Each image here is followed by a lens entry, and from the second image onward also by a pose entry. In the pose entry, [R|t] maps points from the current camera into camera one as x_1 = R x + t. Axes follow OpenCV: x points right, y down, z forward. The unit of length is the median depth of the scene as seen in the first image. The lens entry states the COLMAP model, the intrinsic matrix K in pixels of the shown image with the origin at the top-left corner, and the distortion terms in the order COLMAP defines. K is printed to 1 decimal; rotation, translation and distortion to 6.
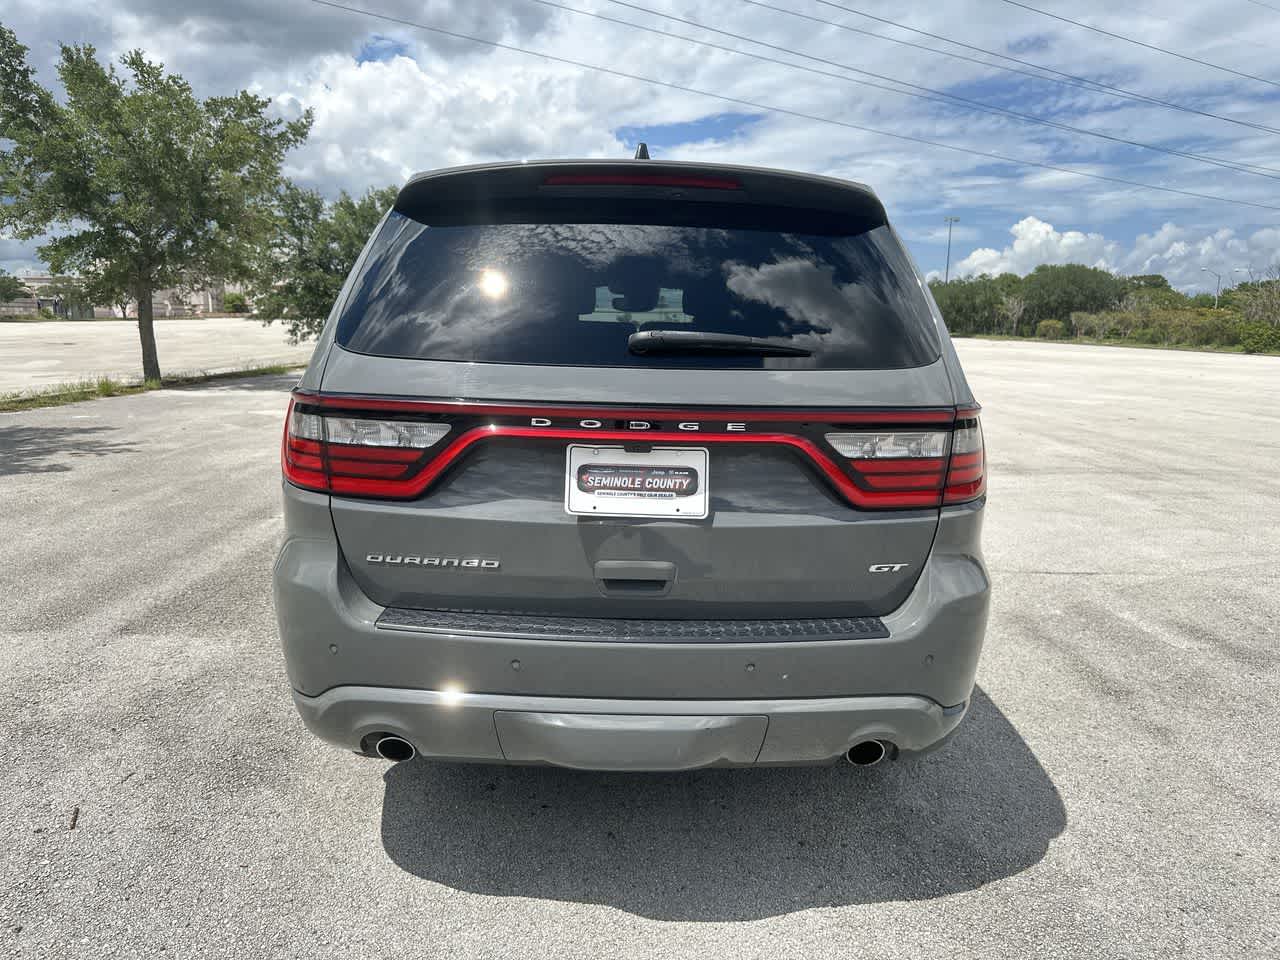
lens RADIAL K [[965.2, 0, 640.0], [0, 965.2, 480.0], [0, 0, 1]] dist [0.001340, -0.006056]
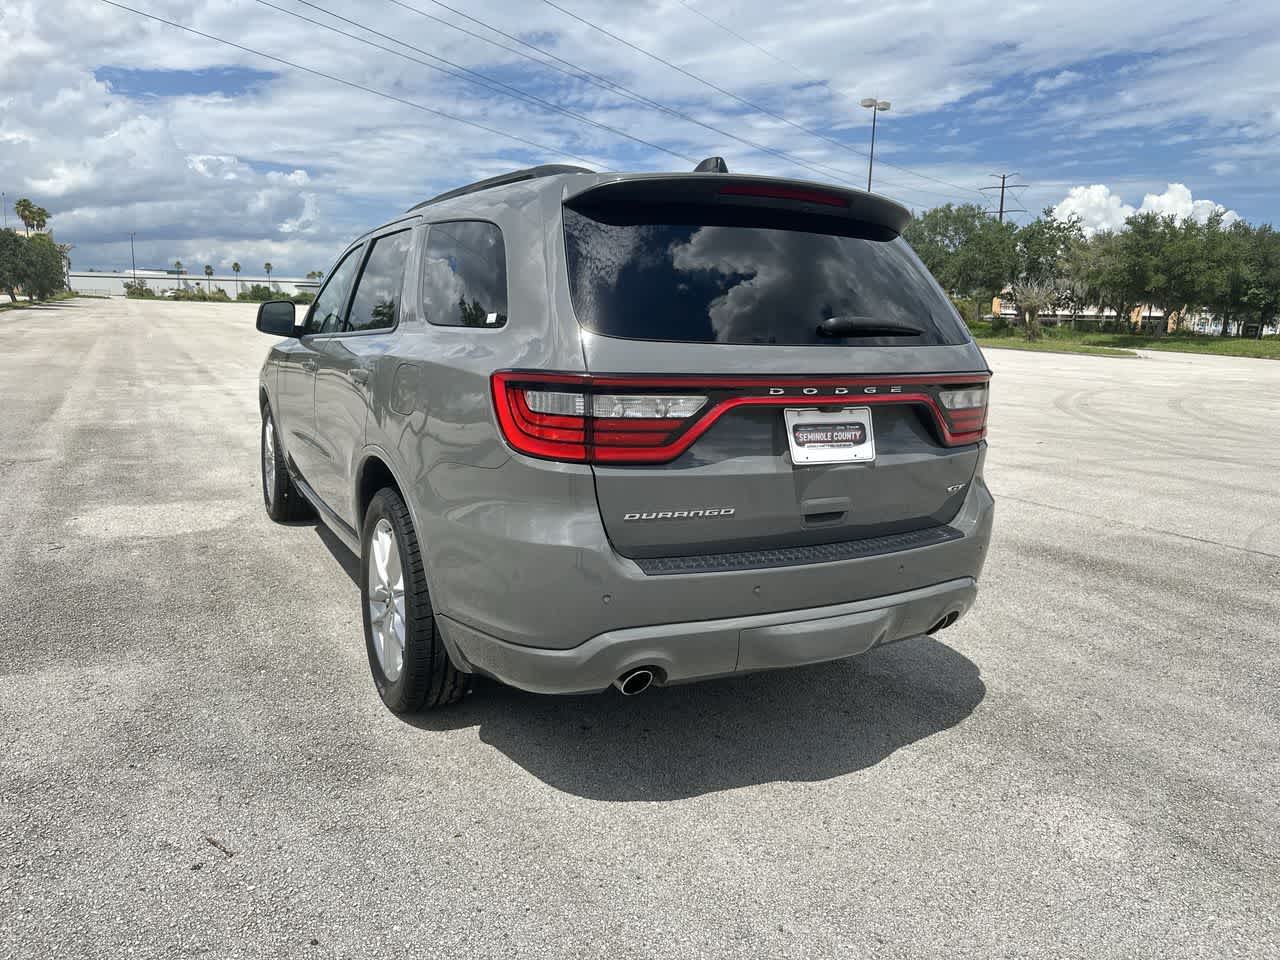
lens RADIAL K [[948.7, 0, 681.5], [0, 948.7, 479.1], [0, 0, 1]] dist [0.036652, -0.028894]
pose [[0.870345, -0.081579, 0.485638, -0.101838], [0.069334, 0.996659, 0.043164, -0.001124], [-0.487537, -0.003896, 0.873094, -0.001126]]
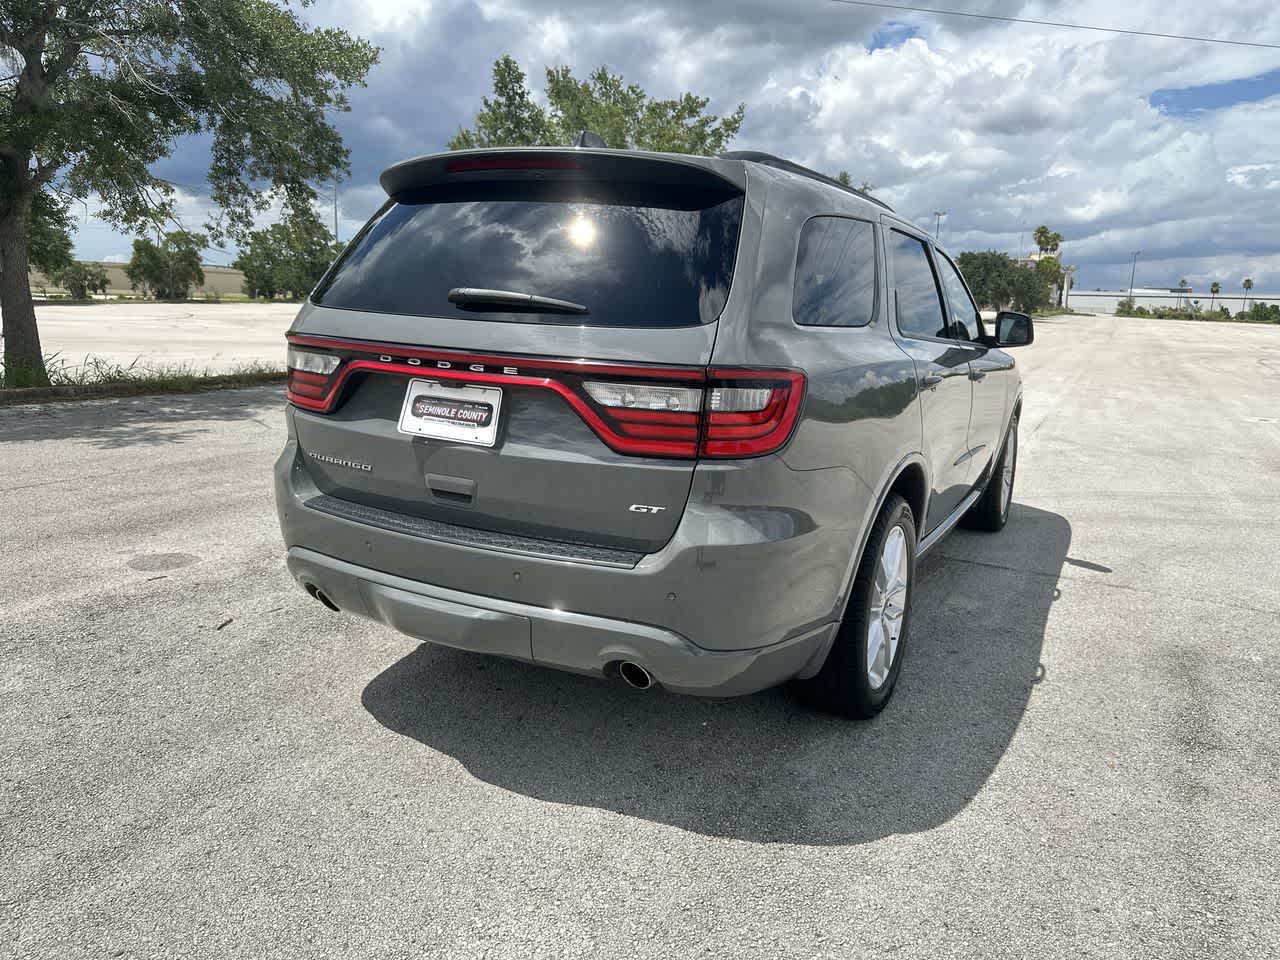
lens RADIAL K [[955.9, 0, 607.8], [0, 955.9, 476.2], [0, 0, 1]] dist [0.000071, 0.000482]
pose [[0.863496, 0.107045, -0.492865, 0.100608], [-0.101208, 0.994116, 0.038595, 0.002079], [0.494097, 0.016555, 0.869249, 0.004123]]
